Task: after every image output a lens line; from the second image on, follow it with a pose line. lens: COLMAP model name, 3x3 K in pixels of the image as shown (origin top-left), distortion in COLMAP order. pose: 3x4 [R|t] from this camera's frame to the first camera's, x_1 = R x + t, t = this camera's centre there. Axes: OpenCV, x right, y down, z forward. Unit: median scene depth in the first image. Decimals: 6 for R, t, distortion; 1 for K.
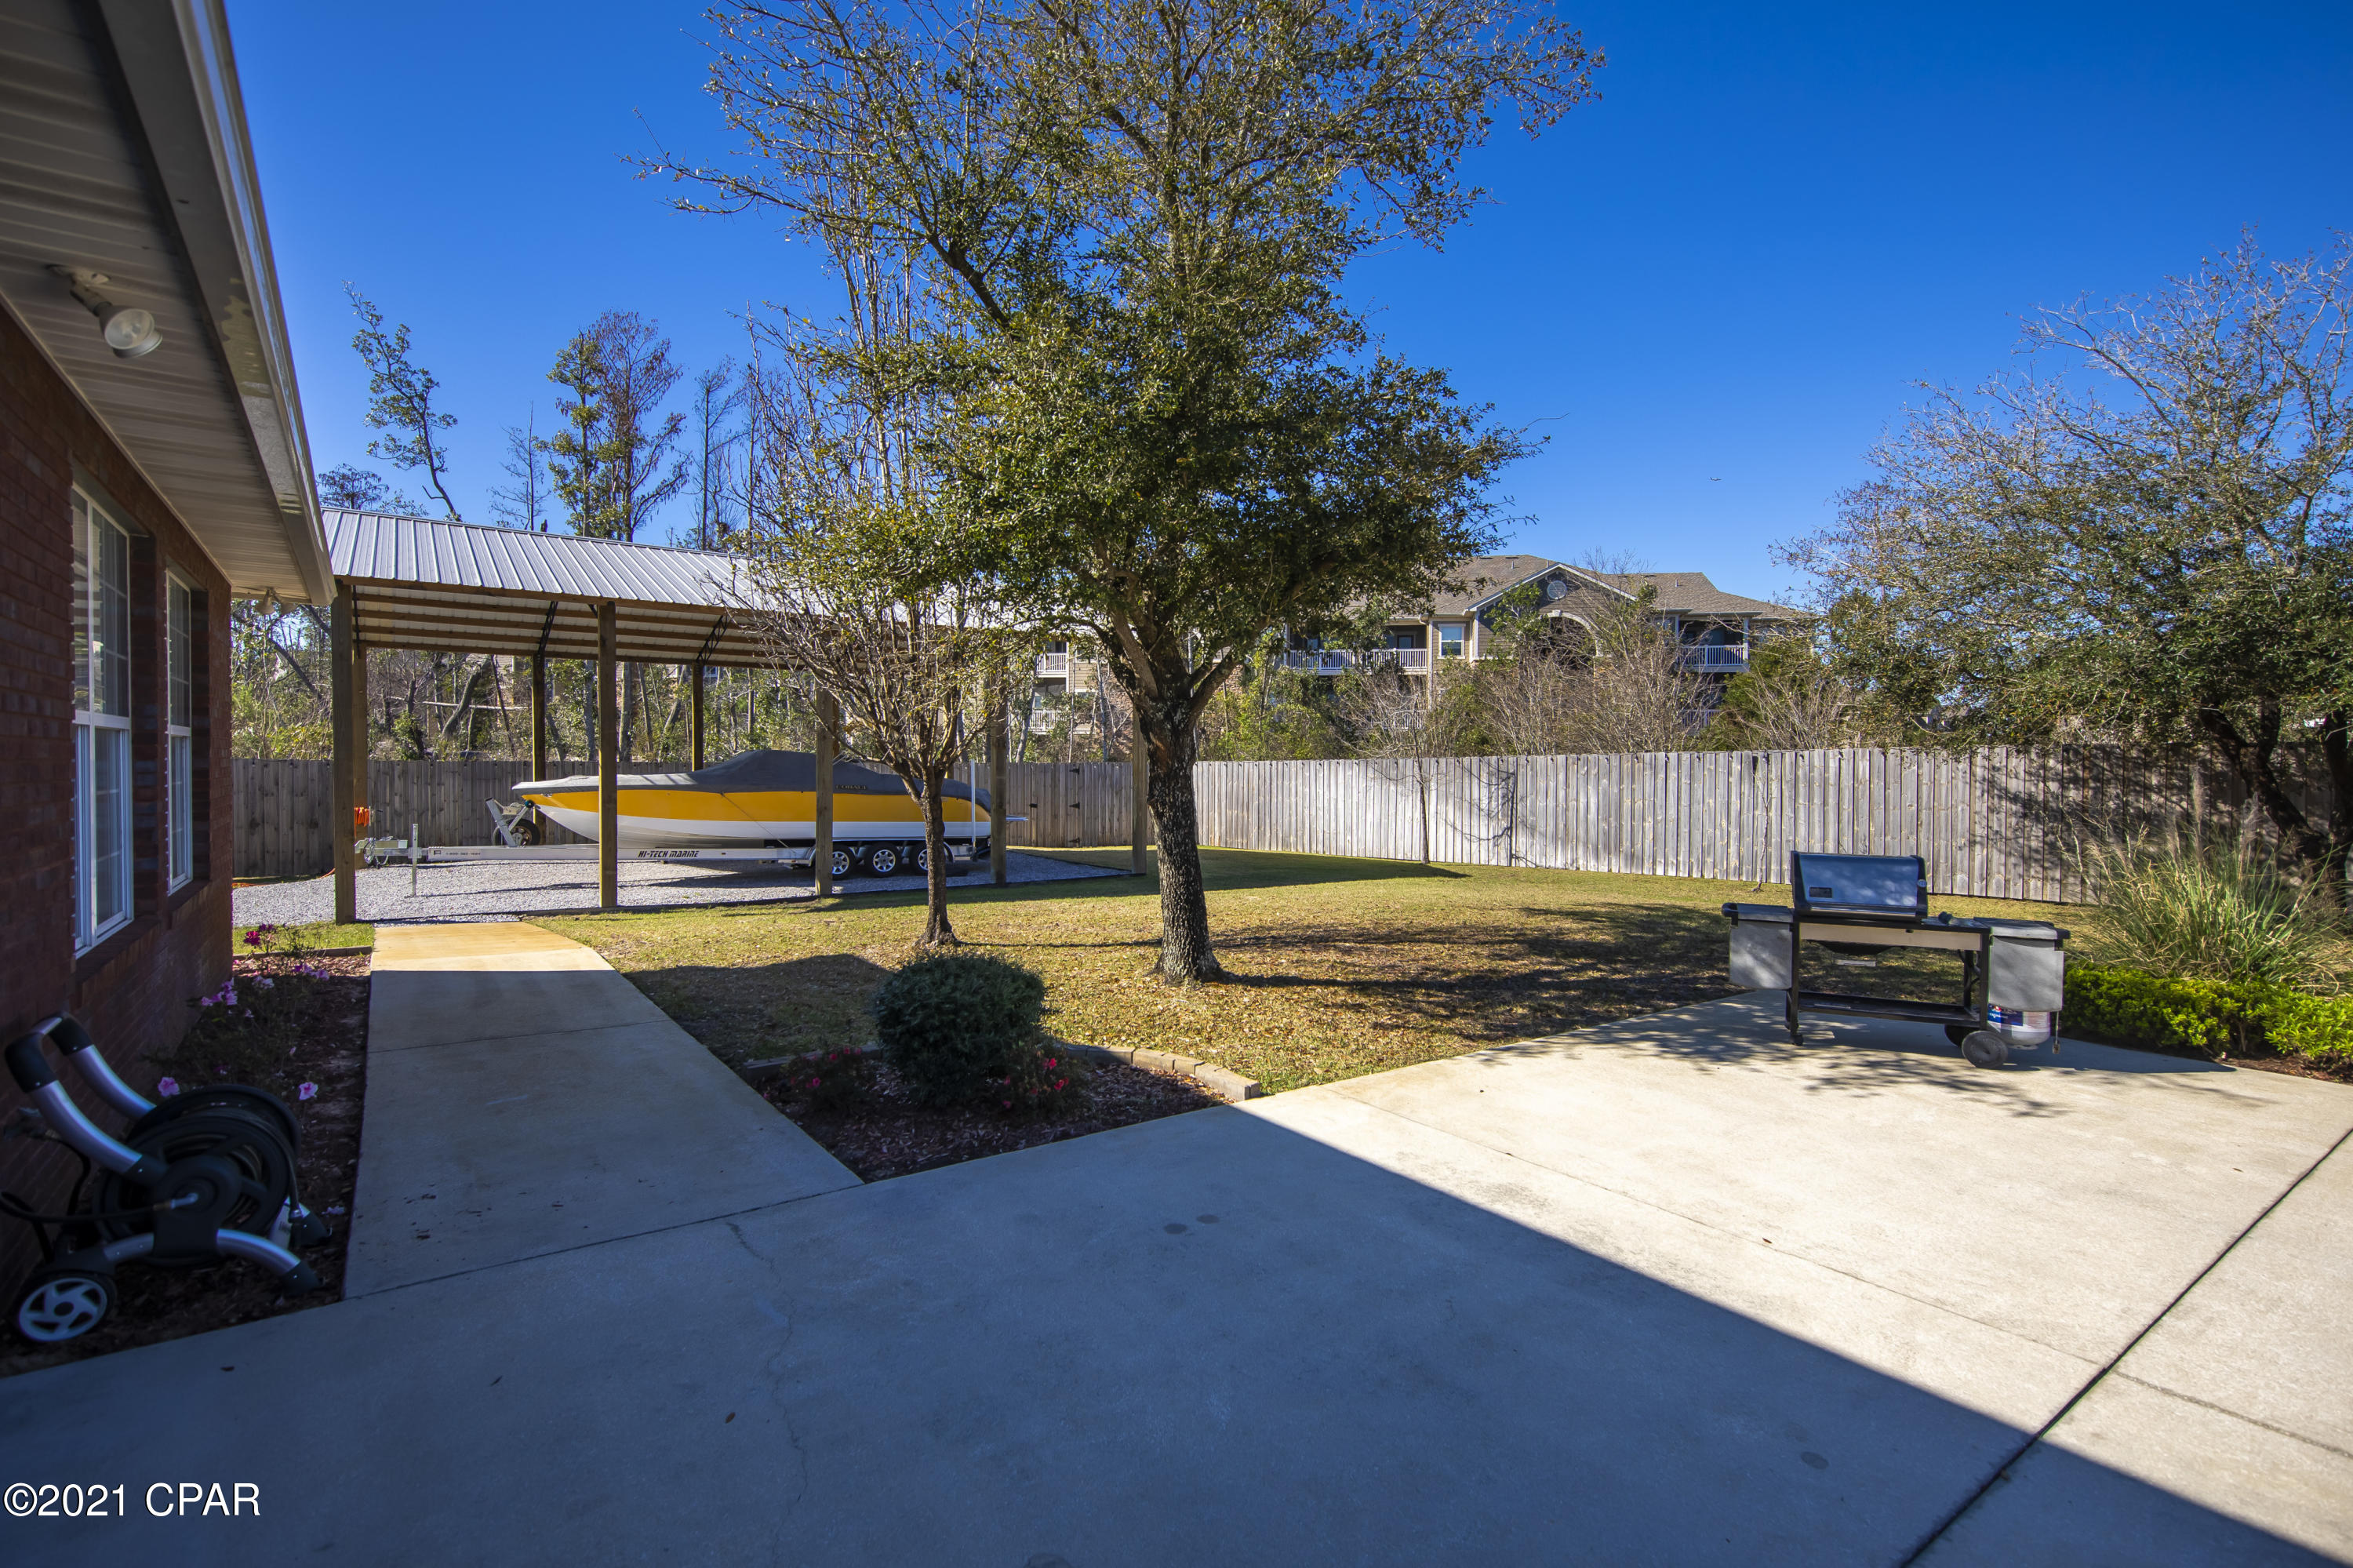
lens RADIAL K [[1148.6, 0, 1168.1], [0, 1148.6, 785.4], [0, 0, 1]] dist [0.005803, 0.000620]
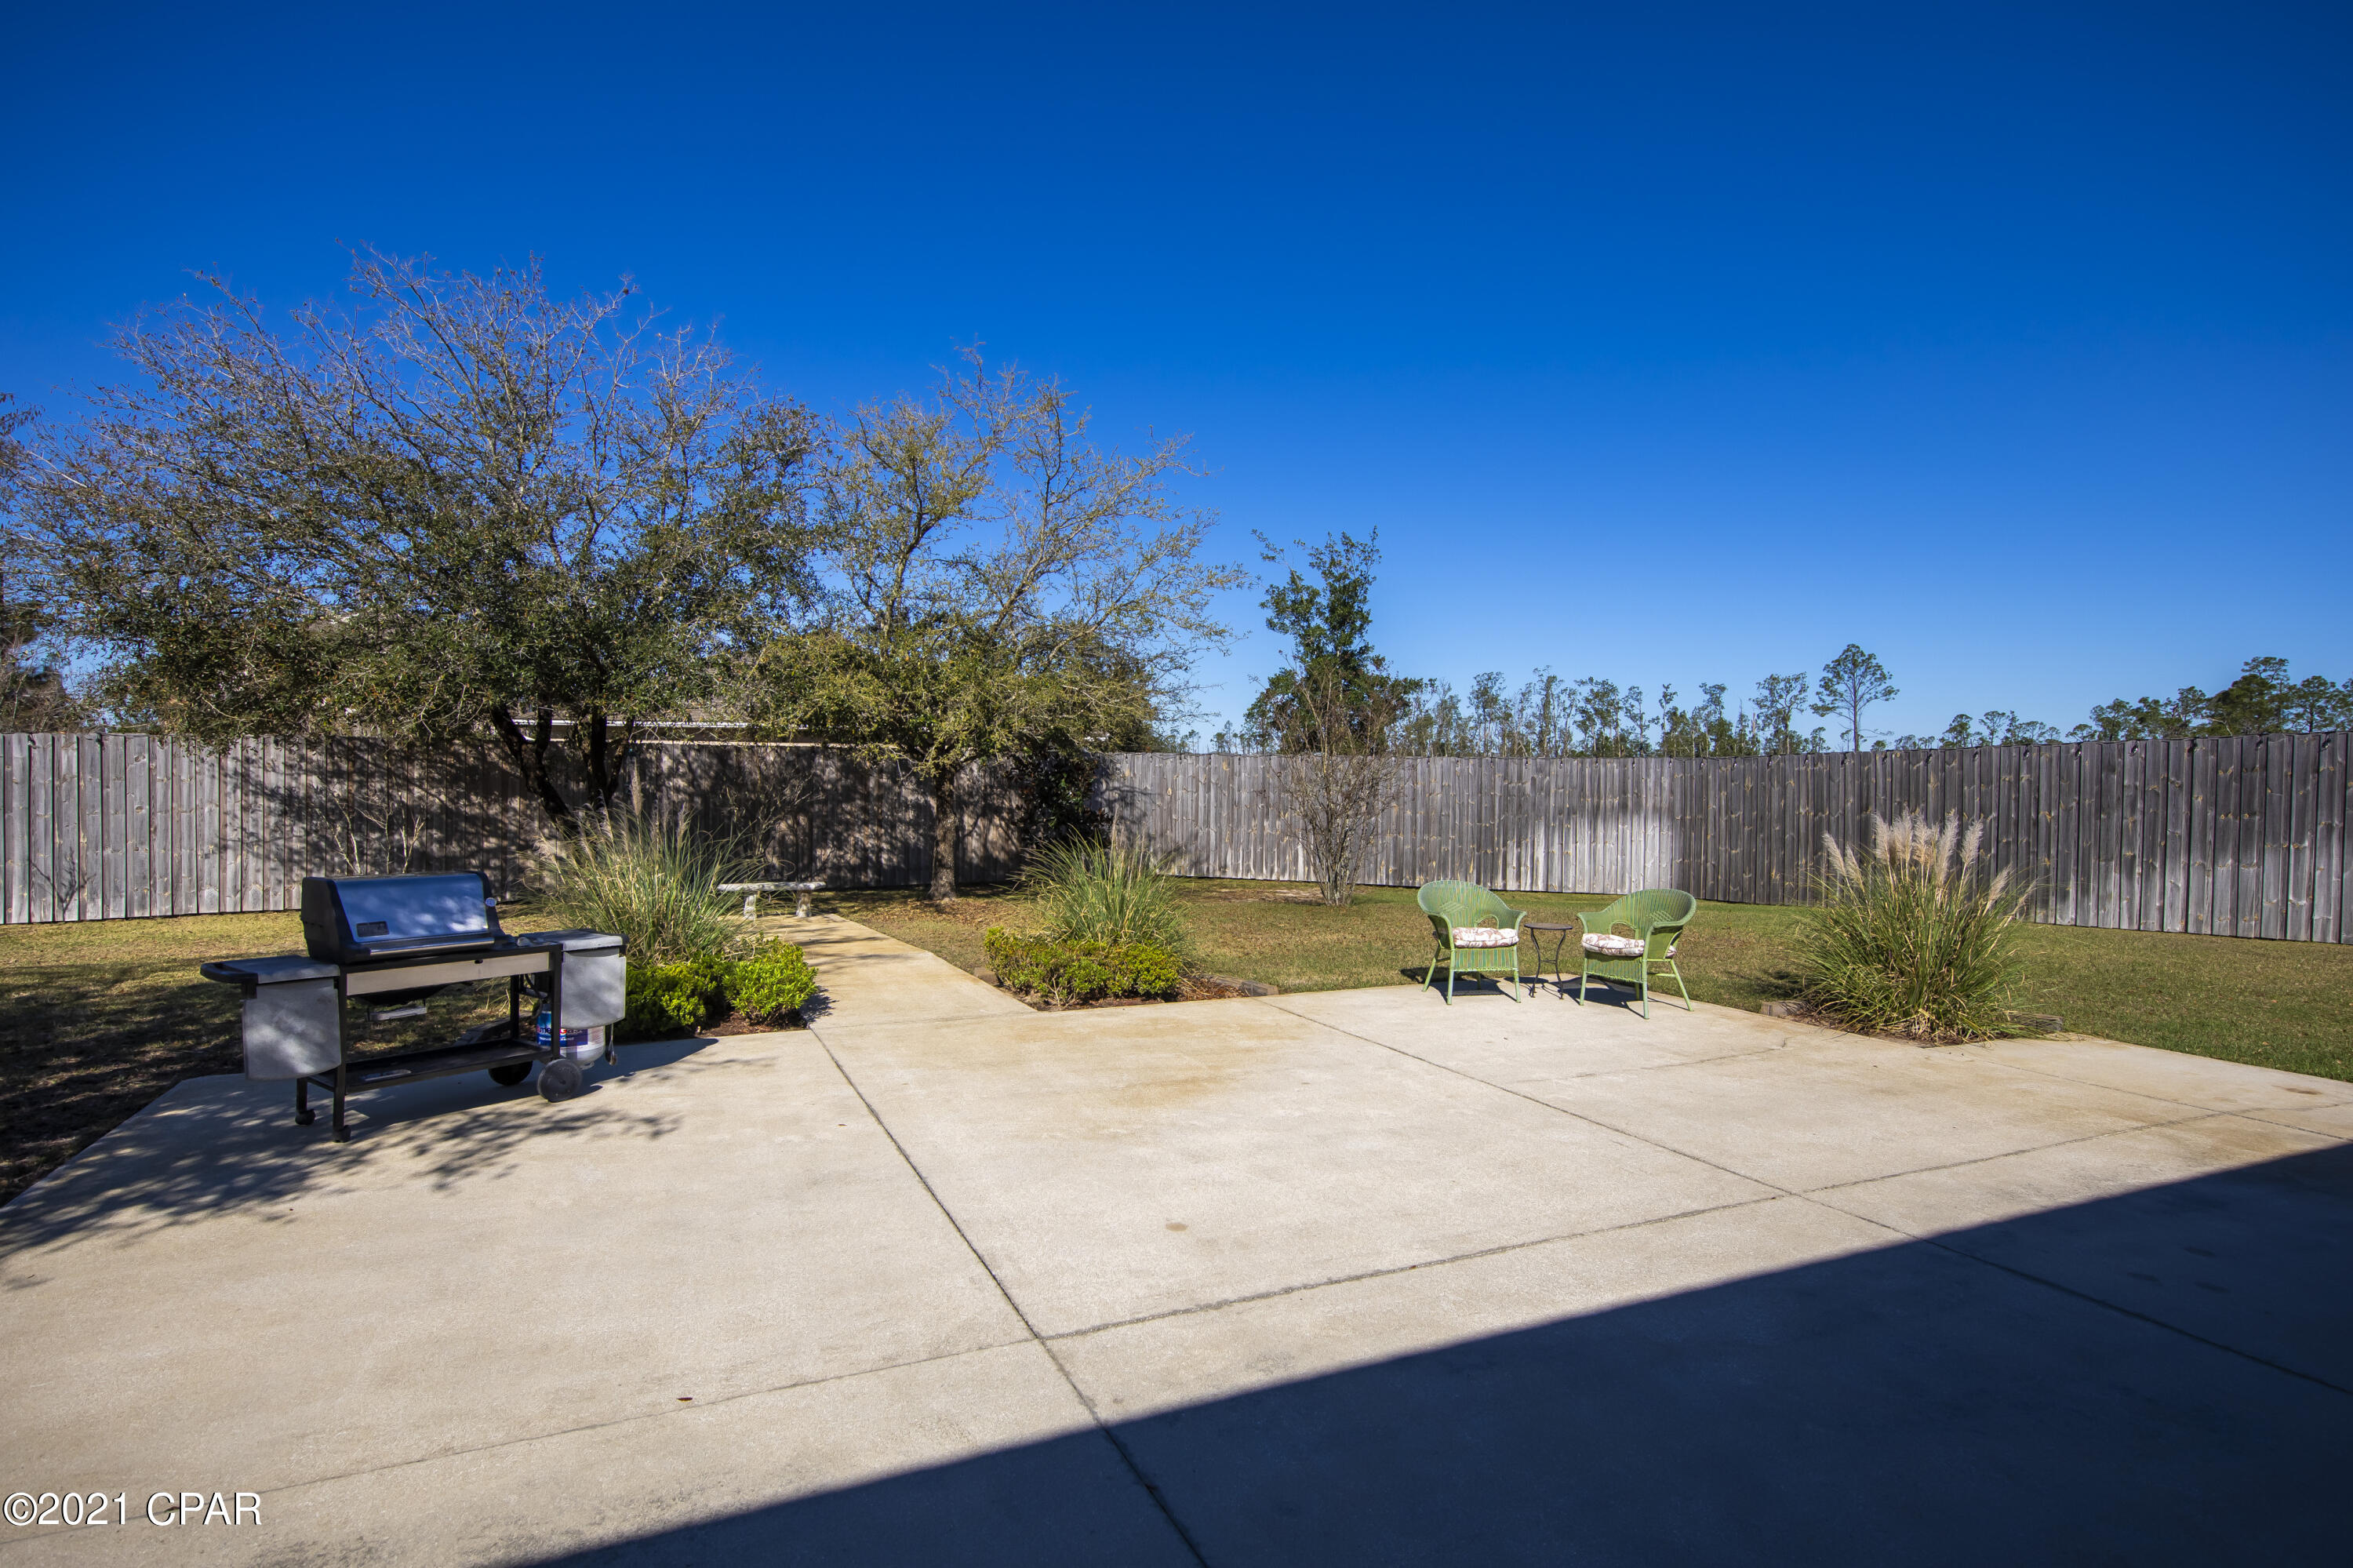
lens RADIAL K [[1215.6, 0, 1164.1], [0, 1215.6, 794.8], [0, 0, 1]] dist [-0.000764, 0.000170]
pose [[0.161897, -0.022952, 0.986541, -0.064471], [0.008459, 0.999725, 0.021870, -0.003233], [-0.986771, 0.004804, 0.162047, 0.185564]]
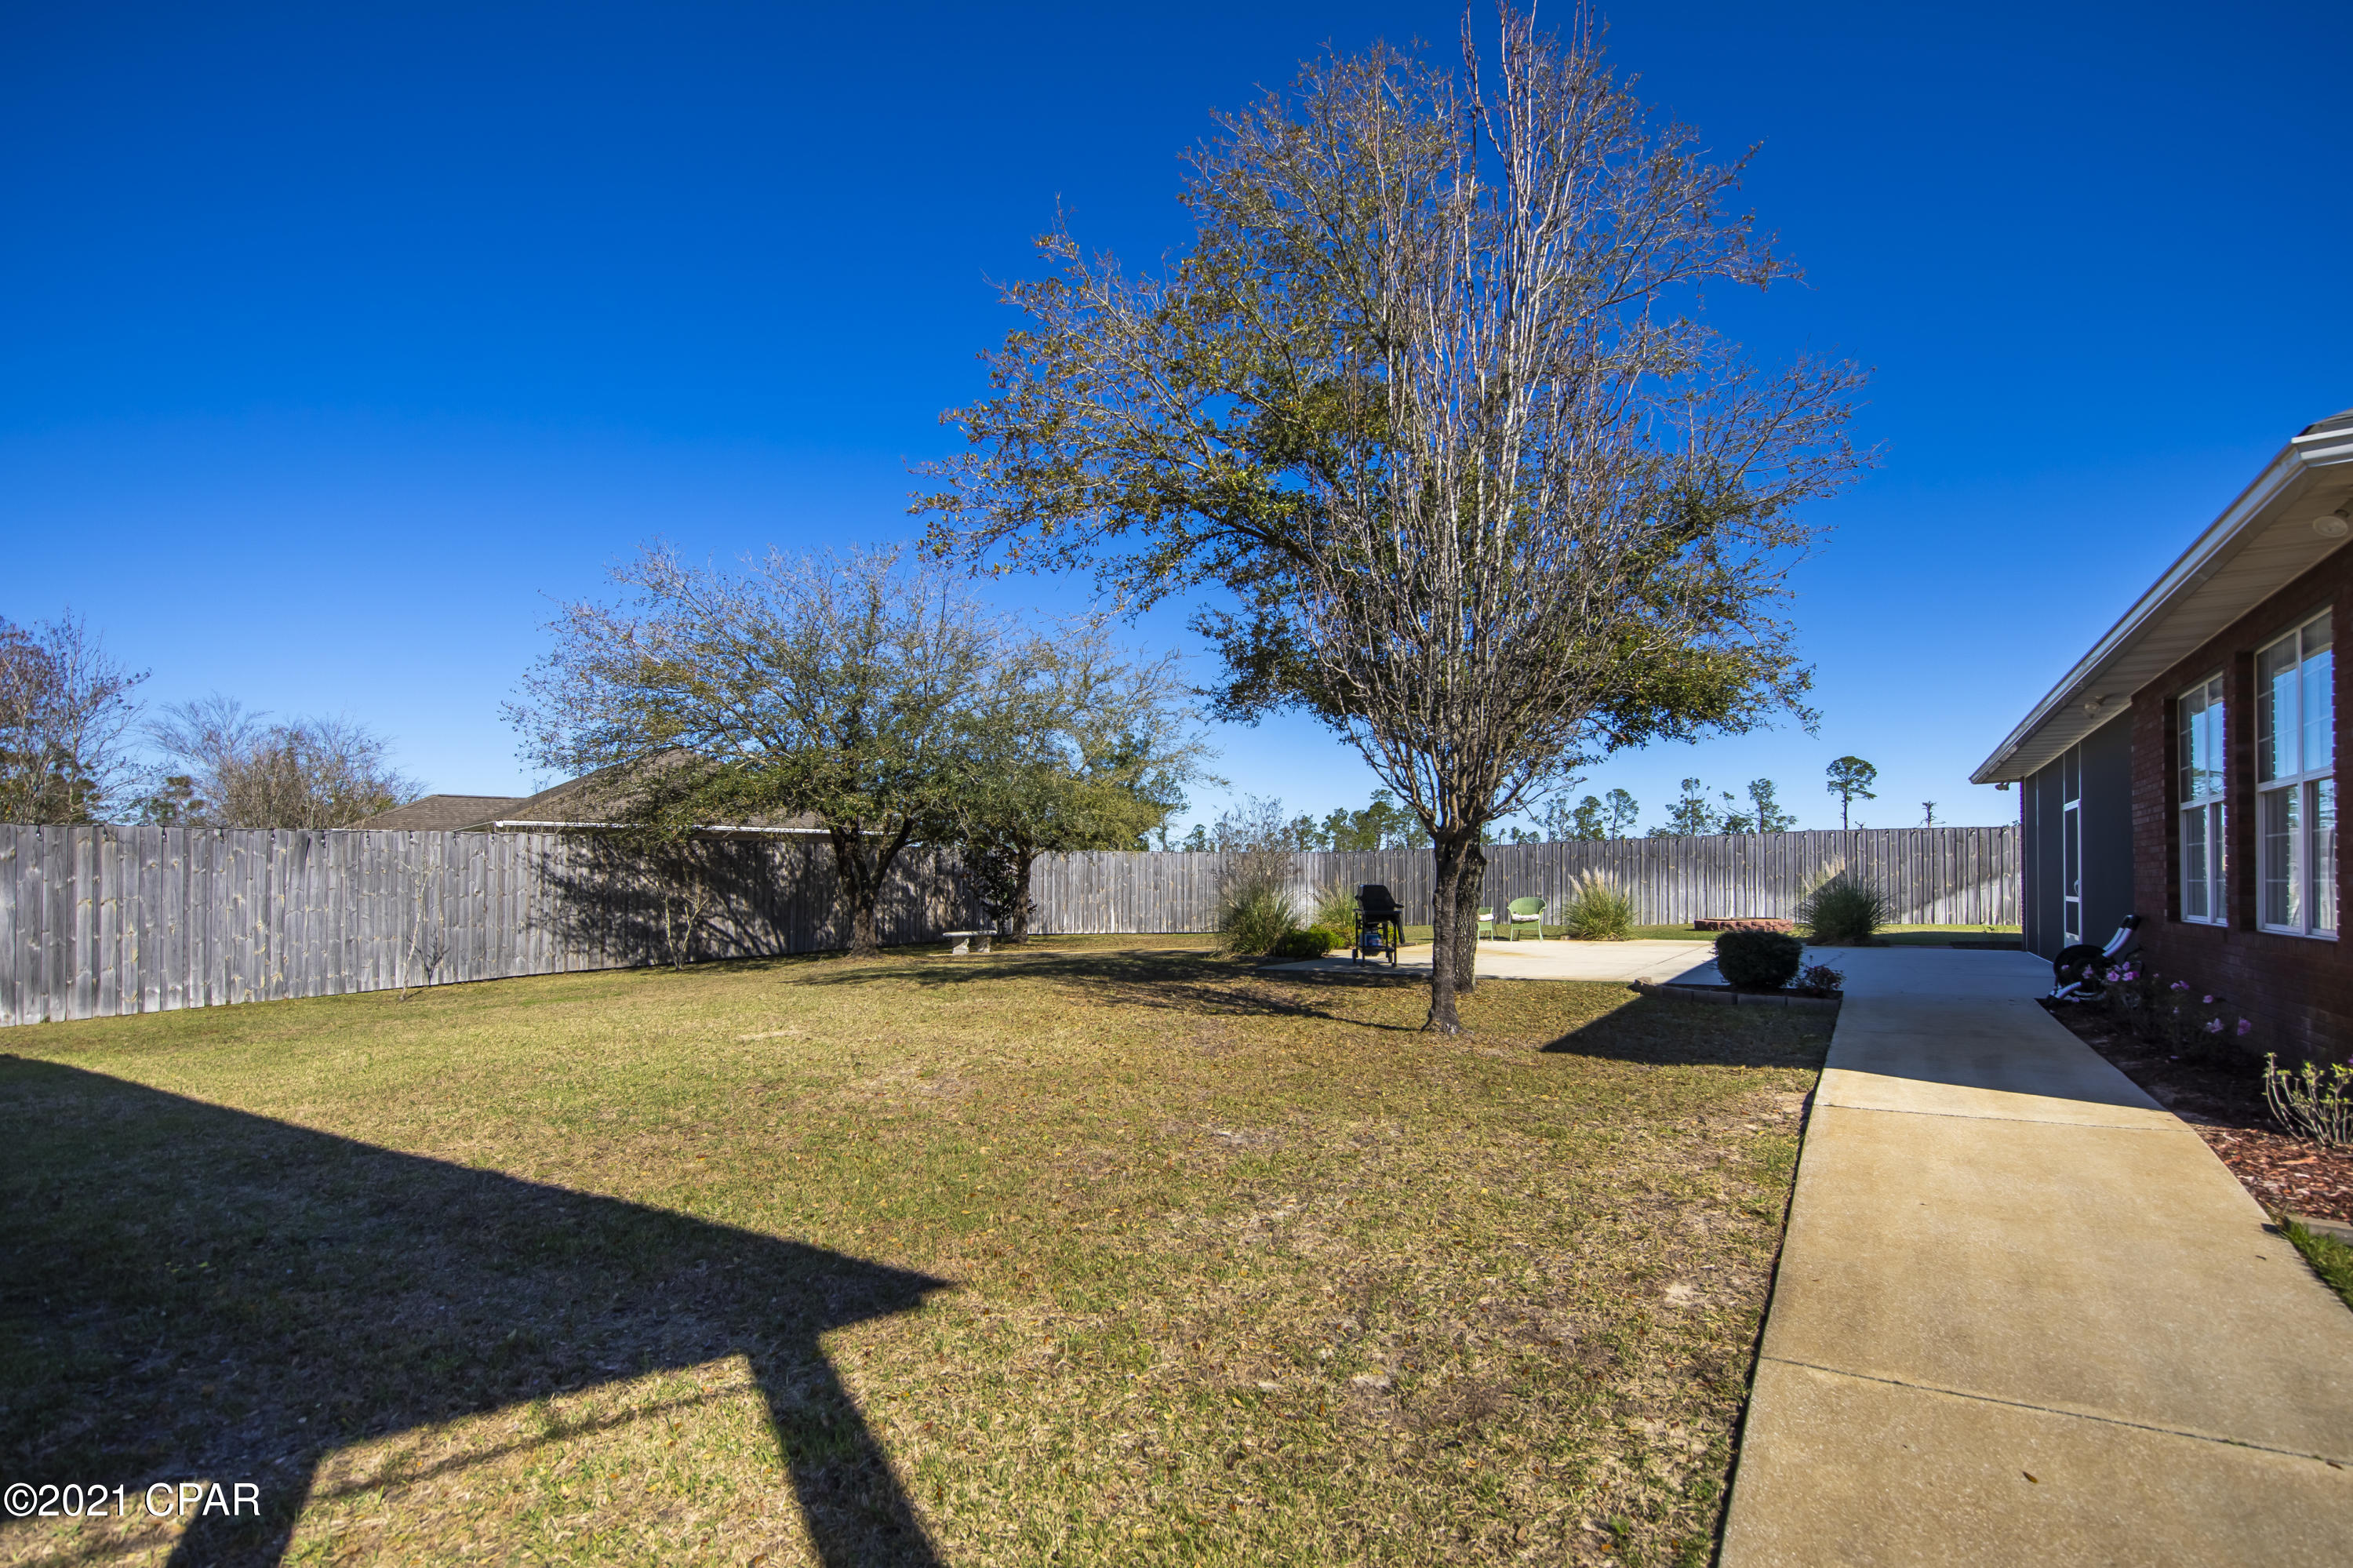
lens RADIAL K [[1148.6, 0, 1196.0], [0, 1148.6, 836.6], [0, 0, 1]] dist [0.005803, 0.000620]
pose [[-0.408636, 0.028028, 0.912267, -0.538734], [0.019288, 0.999570, -0.022071, 0.003220], [-0.912494, 0.008576, -0.409001, 0.897537]]
